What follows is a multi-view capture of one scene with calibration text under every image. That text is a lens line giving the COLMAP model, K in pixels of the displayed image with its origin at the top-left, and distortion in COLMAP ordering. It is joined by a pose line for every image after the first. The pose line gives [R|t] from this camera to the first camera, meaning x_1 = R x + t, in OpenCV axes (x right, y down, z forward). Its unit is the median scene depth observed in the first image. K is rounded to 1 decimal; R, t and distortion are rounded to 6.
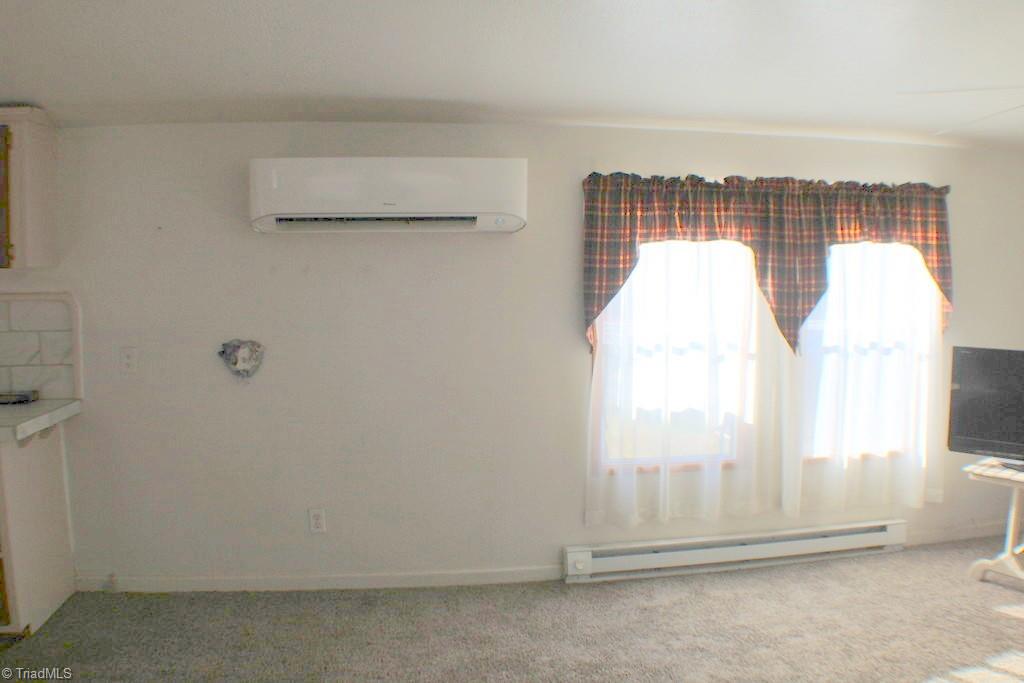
lens RADIAL K [[818.7, 0, 512.0], [0, 818.7, 341.5], [0, 0, 1]] dist [-0.165926, -0.002081]
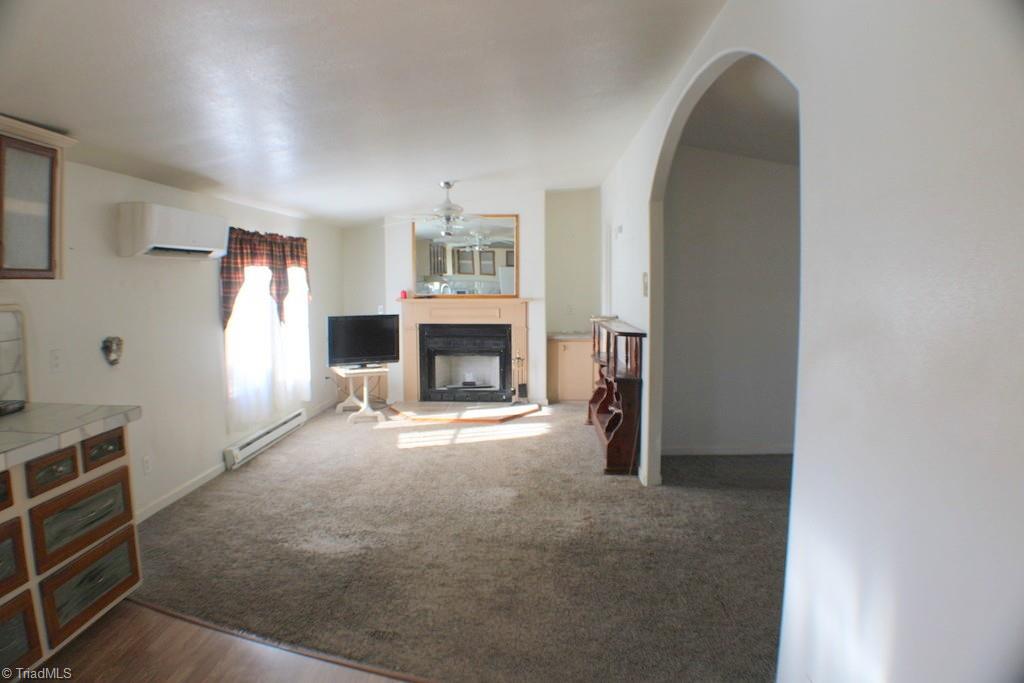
lens RADIAL K [[792.4, 0, 512.0], [0, 792.4, 341.5], [0, 0, 1]] dist [-0.207480, 0.093731]
pose [[0.167486, -0.075136, 0.983007, -1.406289], [0.084934, 0.994484, 0.061542, -0.013954], [-0.982209, 0.073183, 0.172944, 0.140833]]
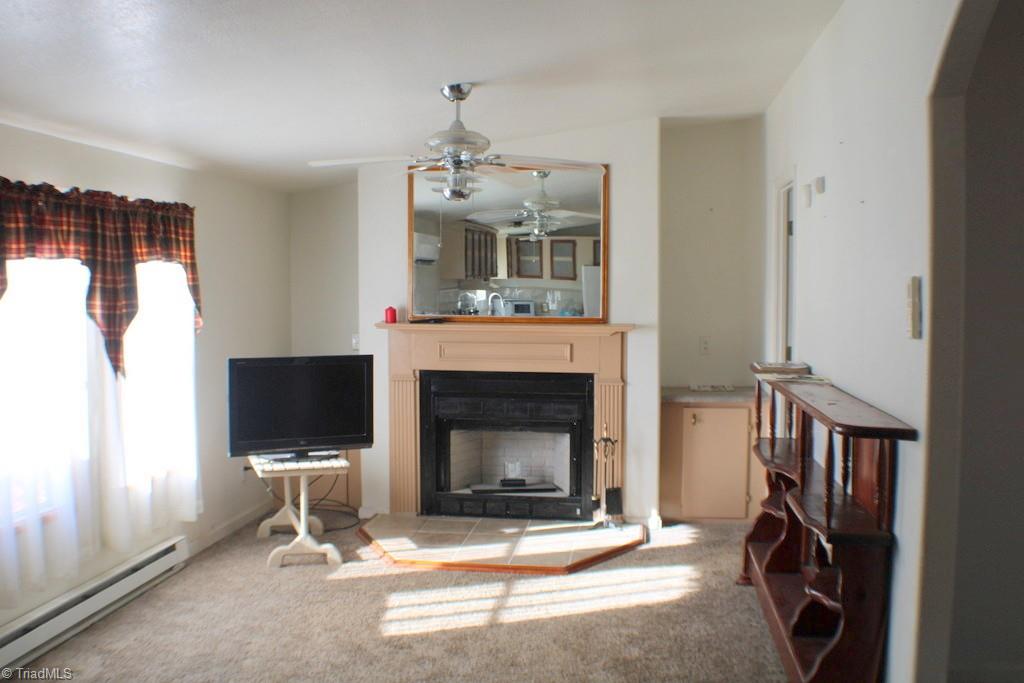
lens RADIAL K [[1058.4, 0, 512.0], [0, 1058.4, 341.5], [0, 0, 1]] dist [-0.161644, 0.005896]
pose [[0.258129, -0.048563, 0.964889, -0.707574], [0.076843, 0.996604, 0.029602, -0.029327], [-0.963050, 0.066504, 0.260984, 0.235391]]
